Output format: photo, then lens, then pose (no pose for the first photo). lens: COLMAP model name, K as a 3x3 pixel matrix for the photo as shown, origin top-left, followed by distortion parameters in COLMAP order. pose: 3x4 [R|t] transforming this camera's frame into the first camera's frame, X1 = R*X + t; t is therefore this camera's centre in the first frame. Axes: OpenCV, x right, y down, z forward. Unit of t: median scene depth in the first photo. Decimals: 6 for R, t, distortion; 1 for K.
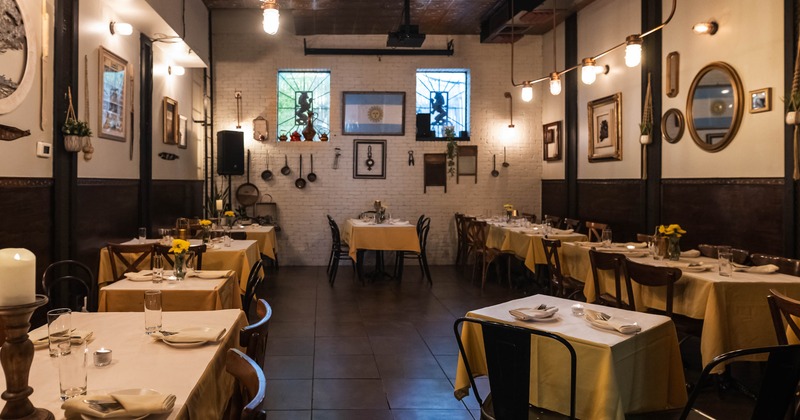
lens RADIAL K [[699.8, 0, 399.3], [0, 699.8, 162.9], [0, 0, 1]] dist [-0.003361, -0.000045]
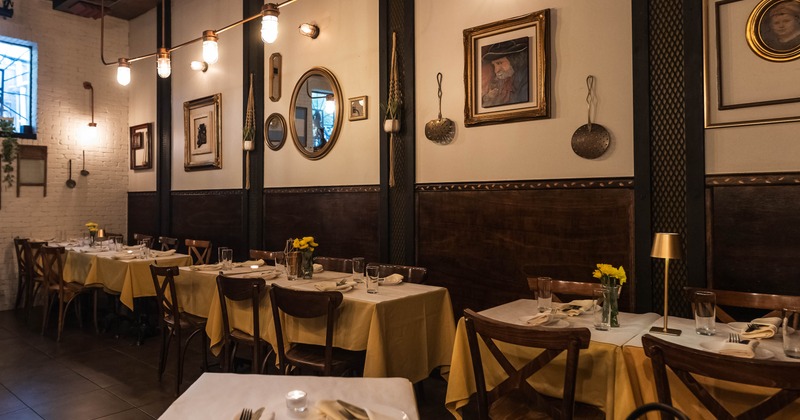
lens RADIAL K [[699.8, 0, 399.3], [0, 699.8, 162.9], [0, 0, 1]] dist [-0.003361, -0.000045]
pose [[0.829085, 0.004079, 0.559107, 0.004480], [0.008577, 0.999763, -0.020012, 0.010441], [-0.559057, 0.021387, 0.828854, 0.148915]]
